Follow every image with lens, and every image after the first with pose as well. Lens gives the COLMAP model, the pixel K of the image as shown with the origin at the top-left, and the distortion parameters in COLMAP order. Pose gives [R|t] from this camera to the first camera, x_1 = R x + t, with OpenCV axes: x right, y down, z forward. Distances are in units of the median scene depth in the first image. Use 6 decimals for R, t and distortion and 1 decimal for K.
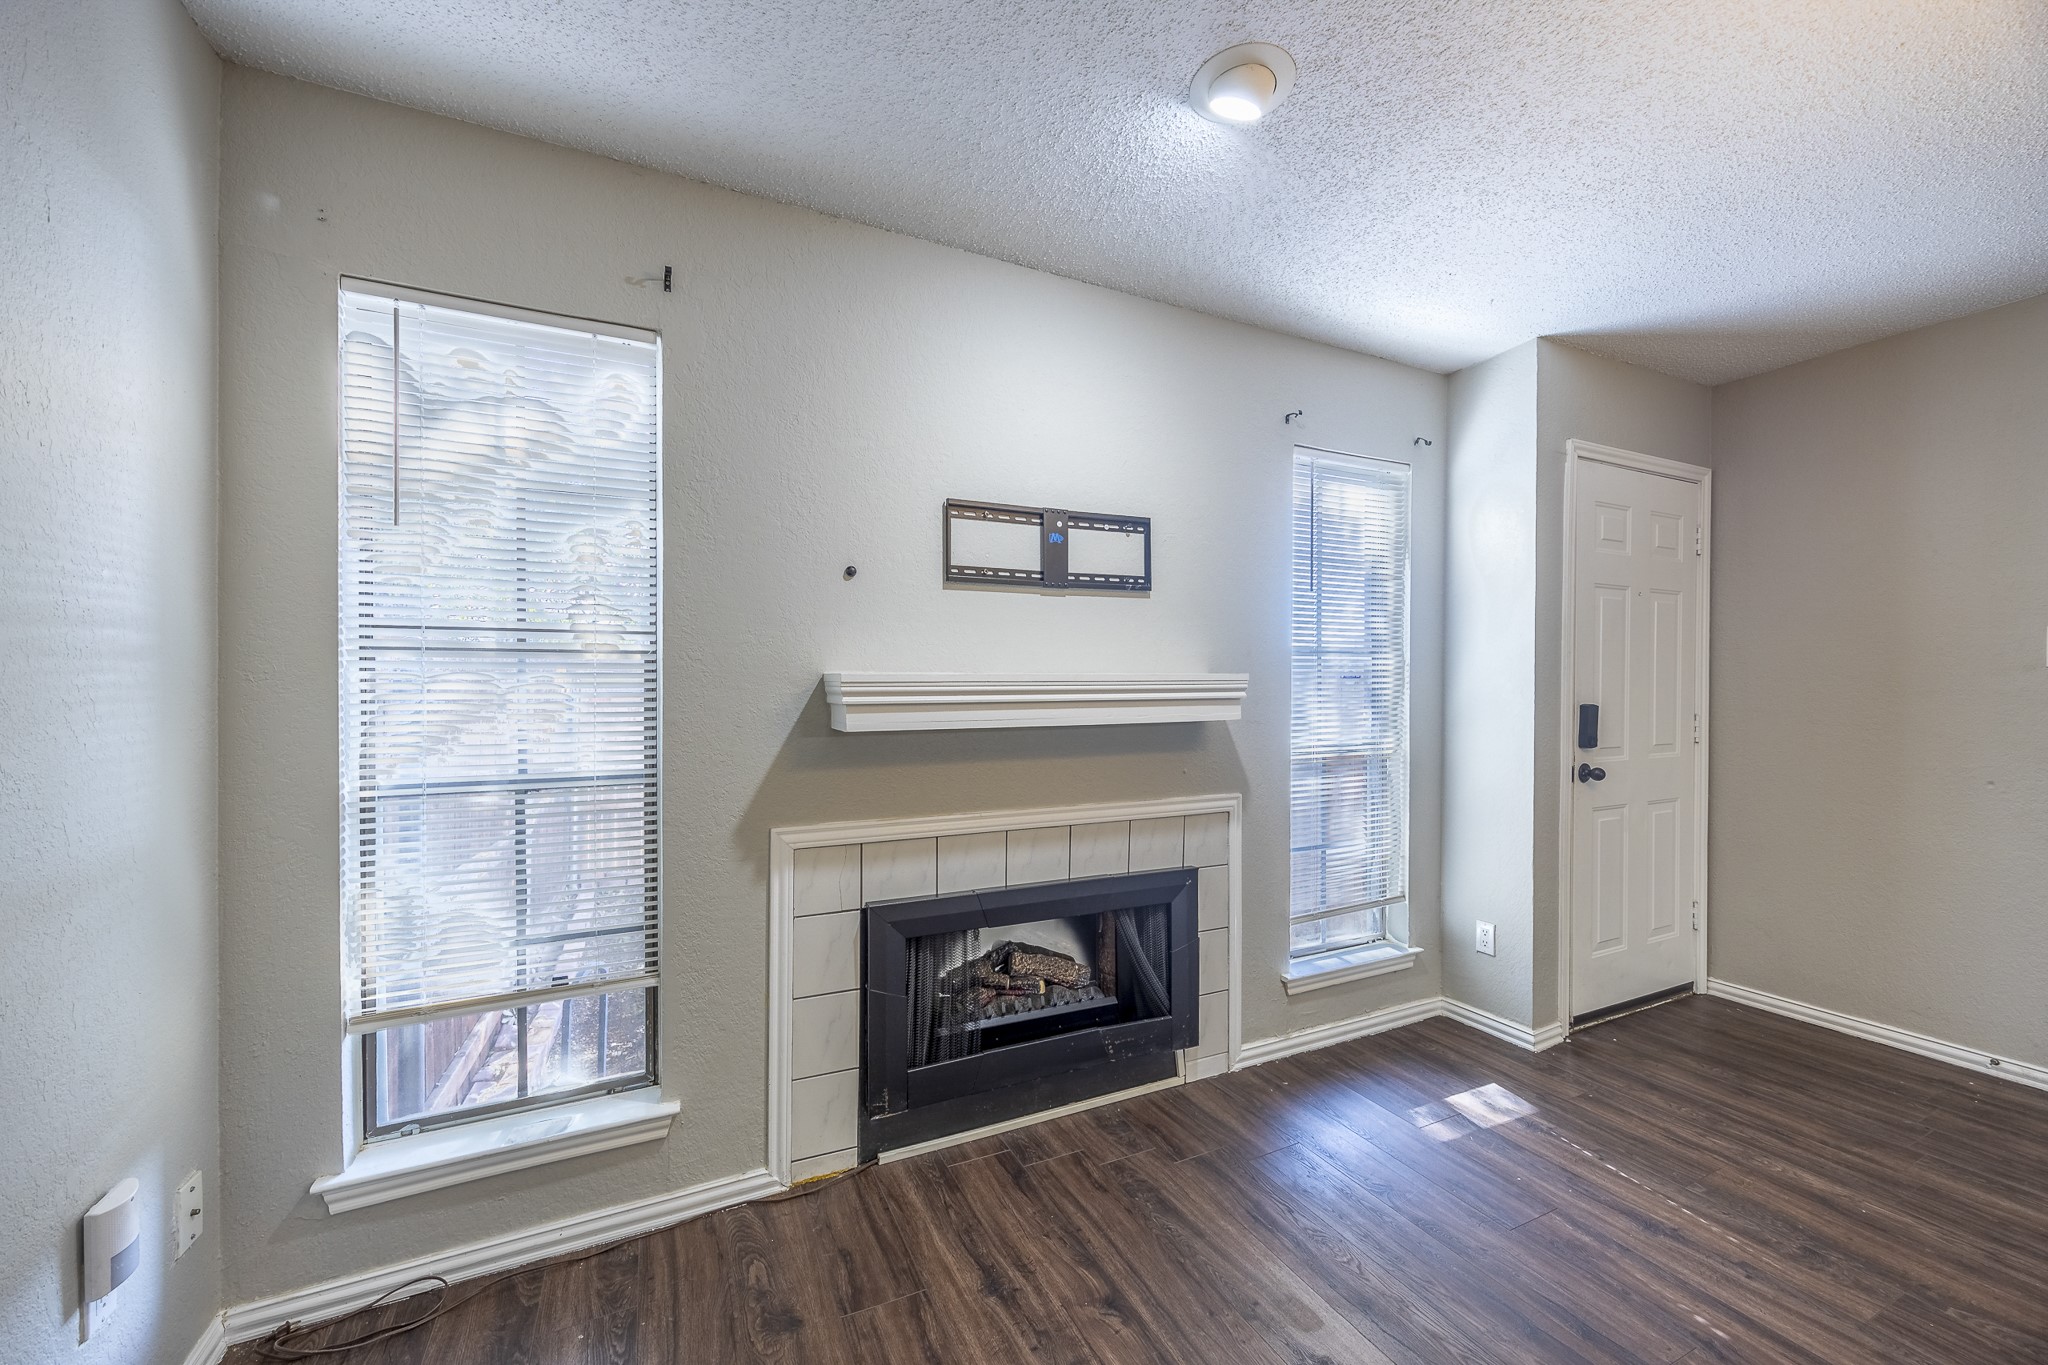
lens RADIAL K [[791.5, 0, 1029.1], [0, 791.5, 692.8], [0, 0, 1]] dist [-0.002189, 0.001716]
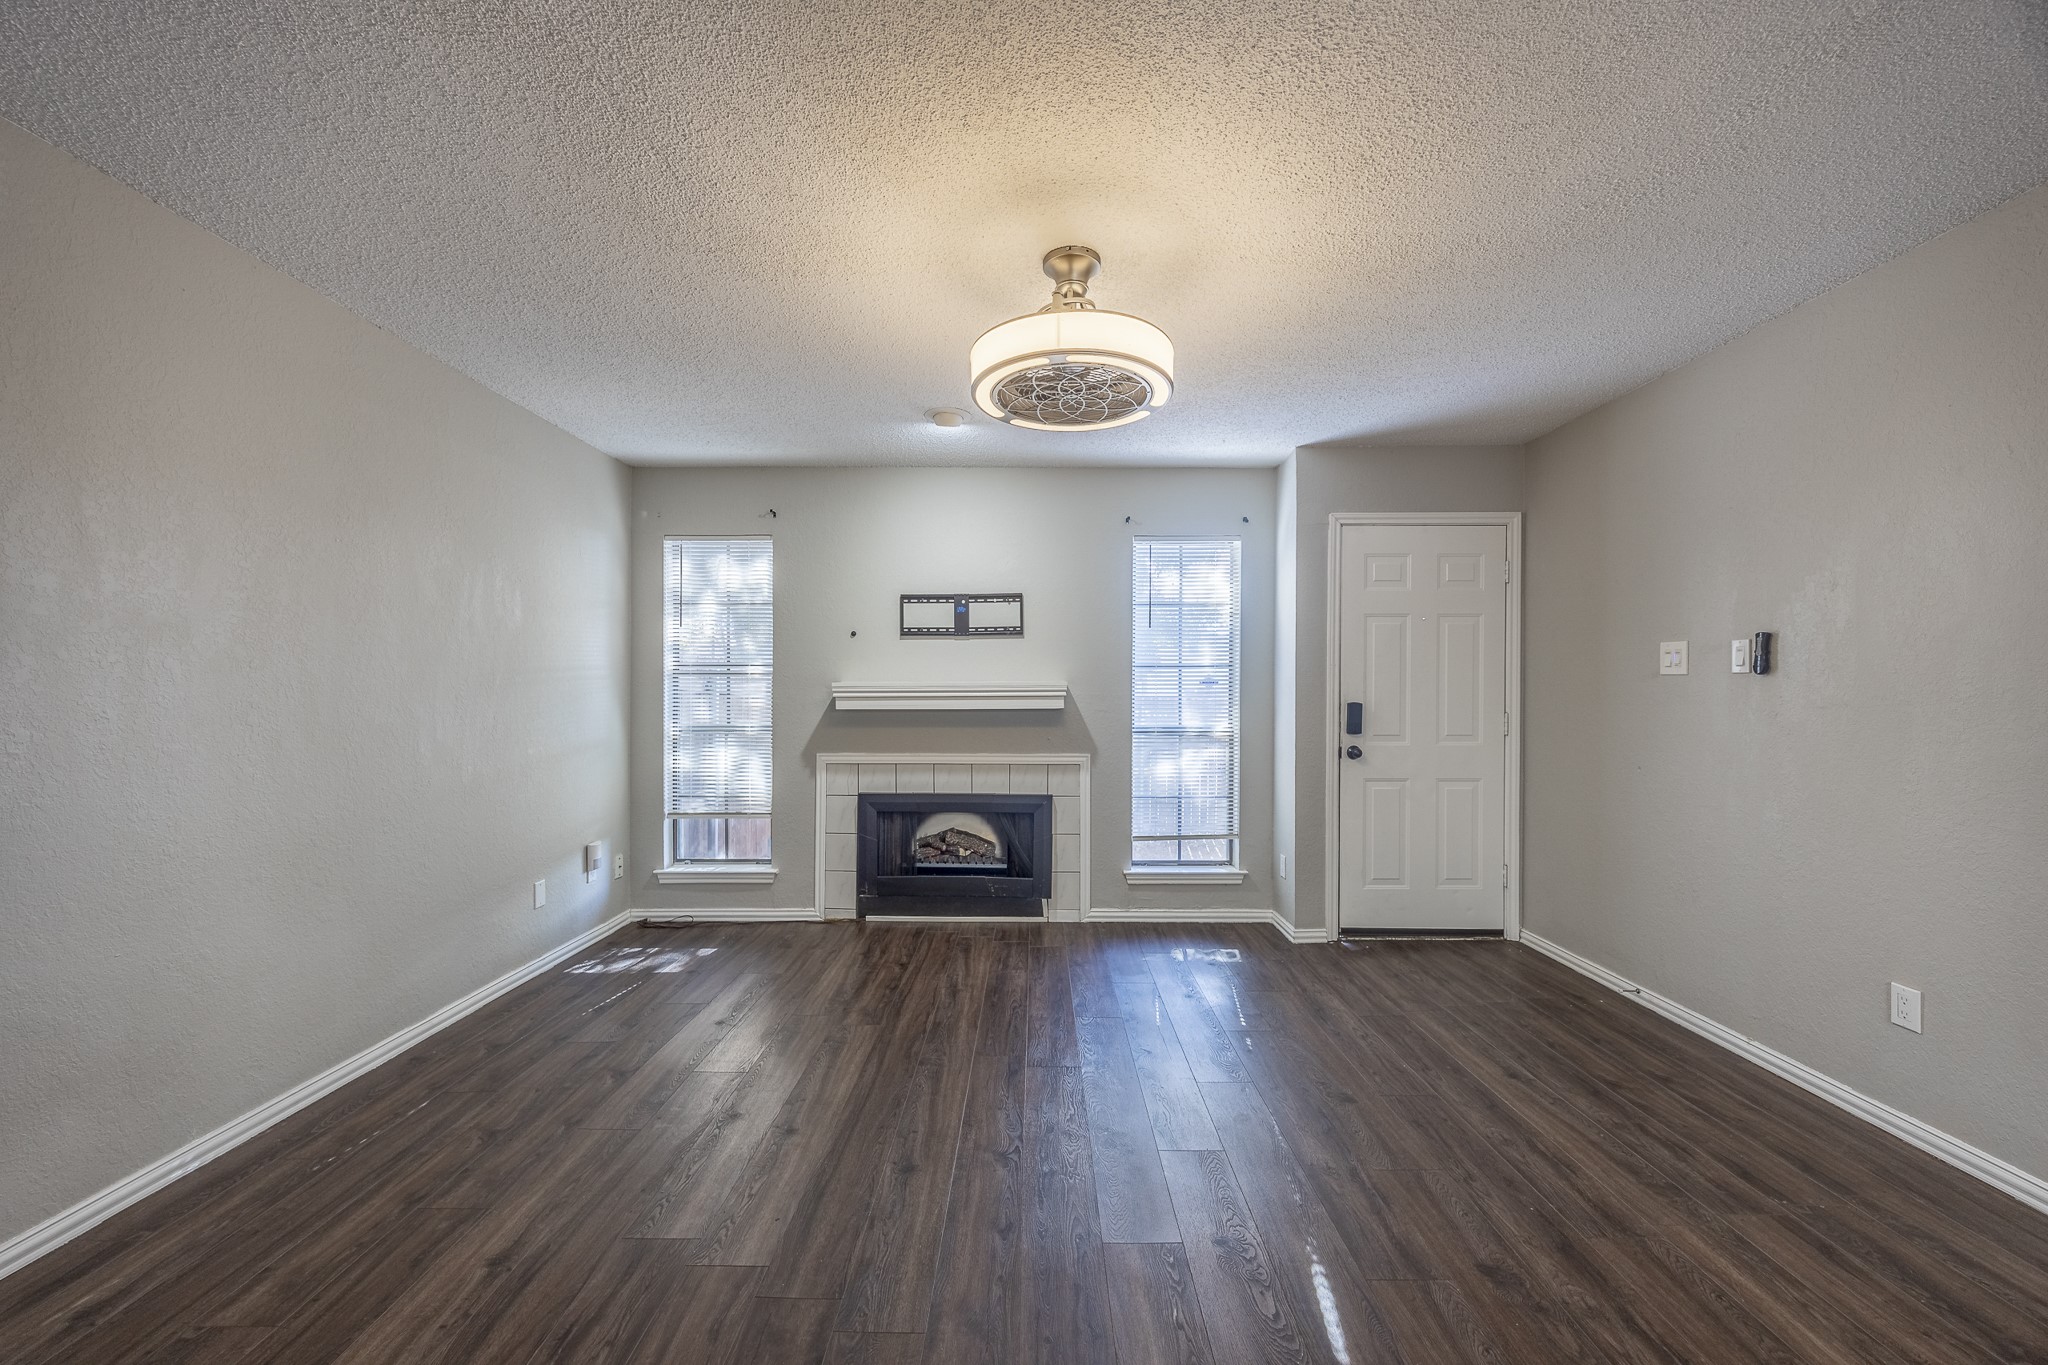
lens RADIAL K [[791.5, 0, 1029.1], [0, 791.5, 692.8], [0, 0, 1]] dist [-0.002189, 0.001716]
pose [[0.897626, 0.005031, -0.440730, 1.000018], [-0.005658, 0.999984, -0.000109, 0.000745], [0.440723, 0.002591, 0.897640, -0.605527]]
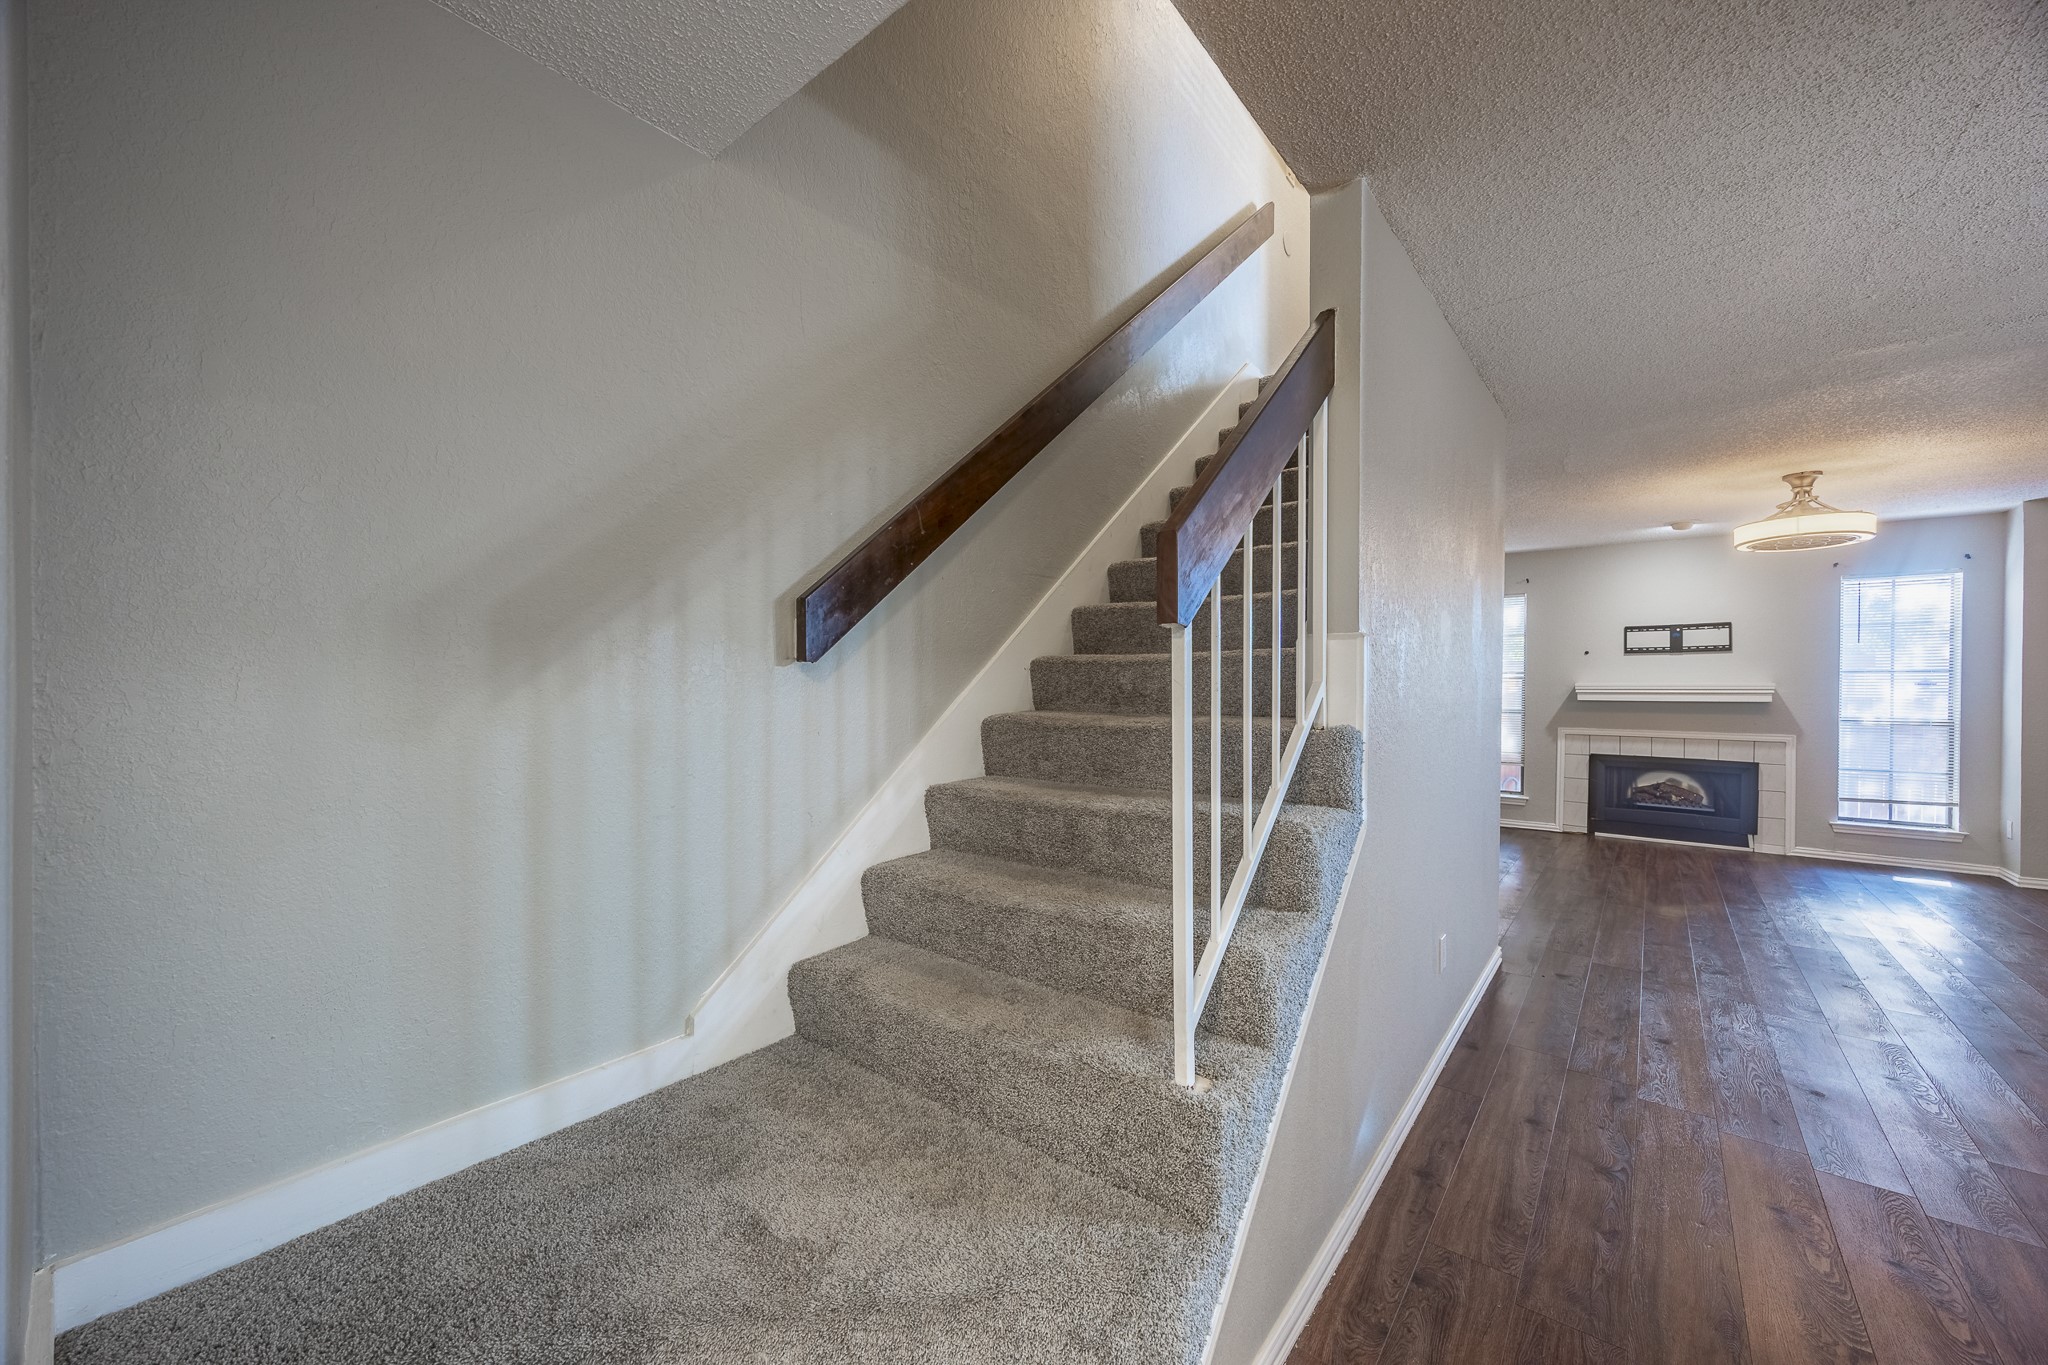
lens RADIAL K [[775.8, 0, 1020.5], [0, 775.8, 686.6], [0, 0, 1]] dist [-0.001340, -0.000286]
pose [[0.424394, 0.007487, -0.905447, 1.530200], [-0.011895, 0.999926, 0.002693, 0.007671], [0.905400, 0.009627, 0.424451, -2.260131]]
